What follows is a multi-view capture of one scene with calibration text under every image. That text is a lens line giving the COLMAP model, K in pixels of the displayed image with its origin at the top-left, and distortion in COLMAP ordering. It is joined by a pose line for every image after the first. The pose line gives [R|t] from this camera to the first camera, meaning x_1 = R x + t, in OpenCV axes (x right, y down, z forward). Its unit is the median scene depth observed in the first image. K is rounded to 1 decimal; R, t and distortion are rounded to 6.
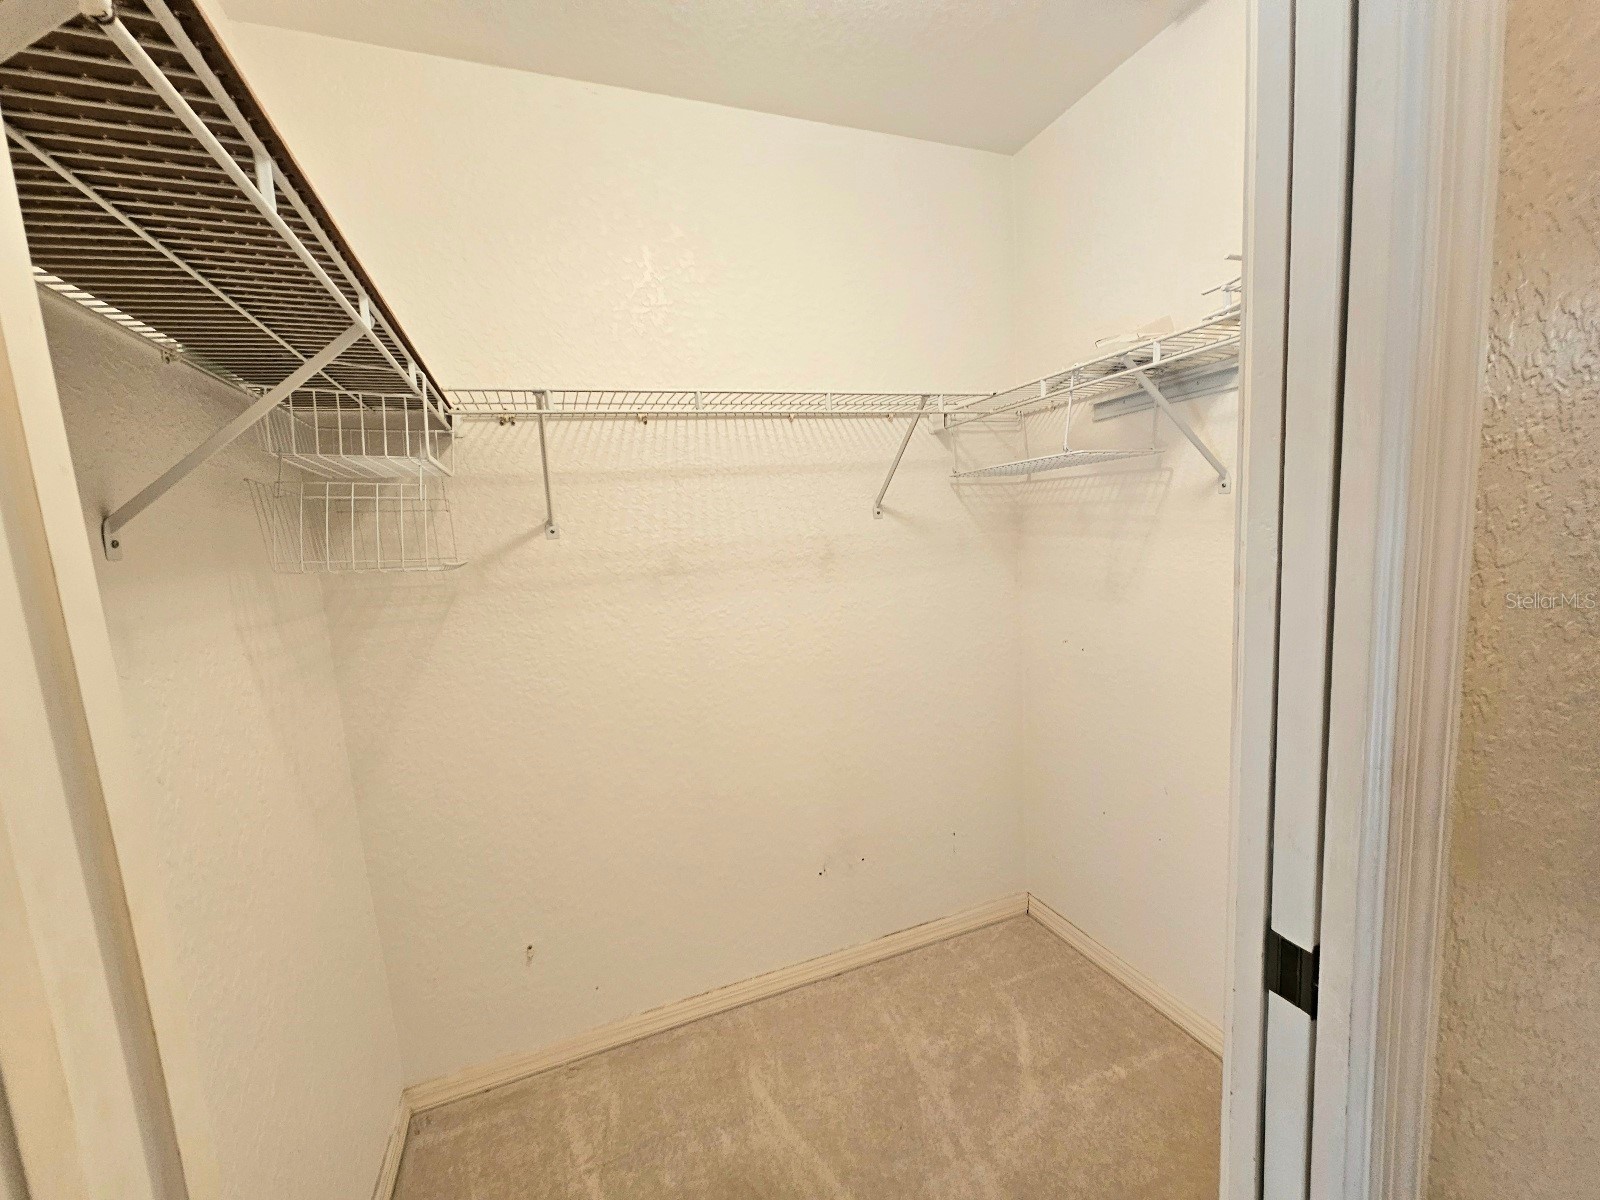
lens RADIAL K [[655.2, 0, 802.7], [0, 655.2, 611.7], [0, 0, 1]] dist [-0.000328, -0.000236]
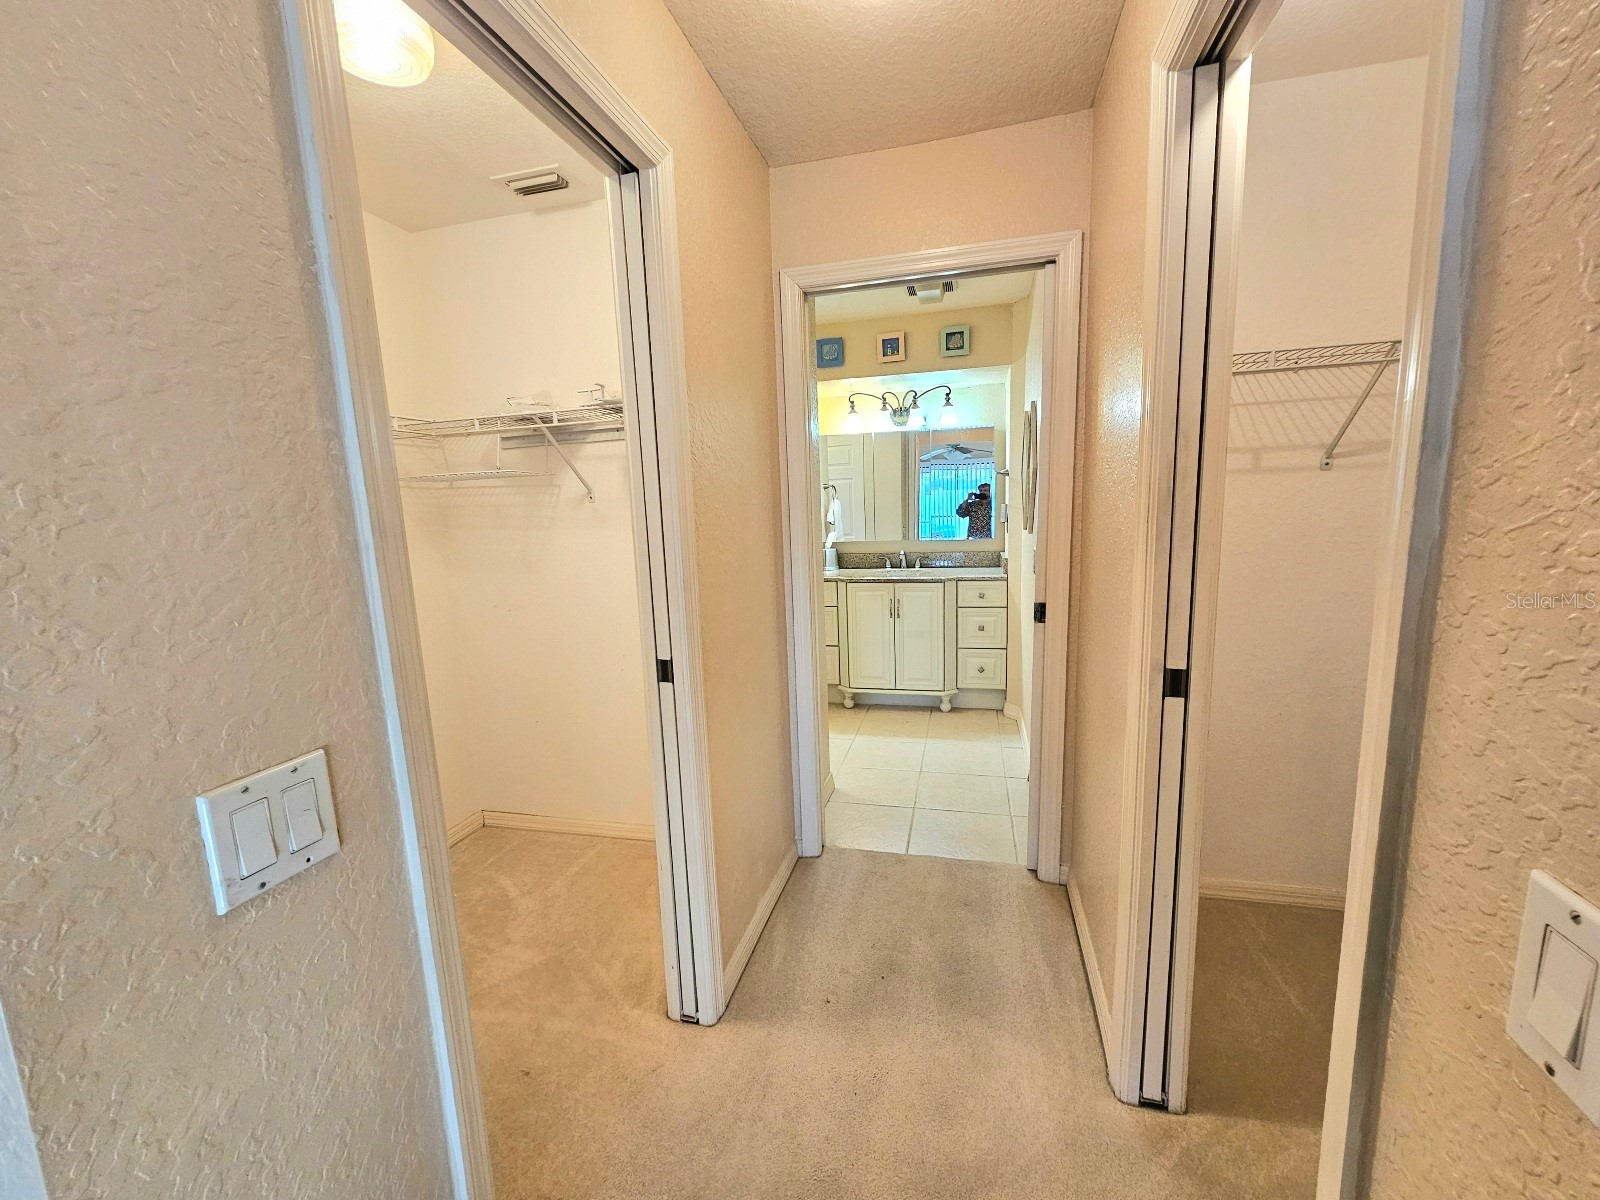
lens RADIAL K [[655.2, 0, 802.7], [0, 655.2, 611.7], [0, 0, 1]] dist [-0.000328, -0.000236]
pose [[0.586509, -0.088849, 0.805055, -0.393607], [0.102756, 0.994096, 0.034852, 0.090476], [-0.803398, 0.062283, 0.592176, -0.395388]]
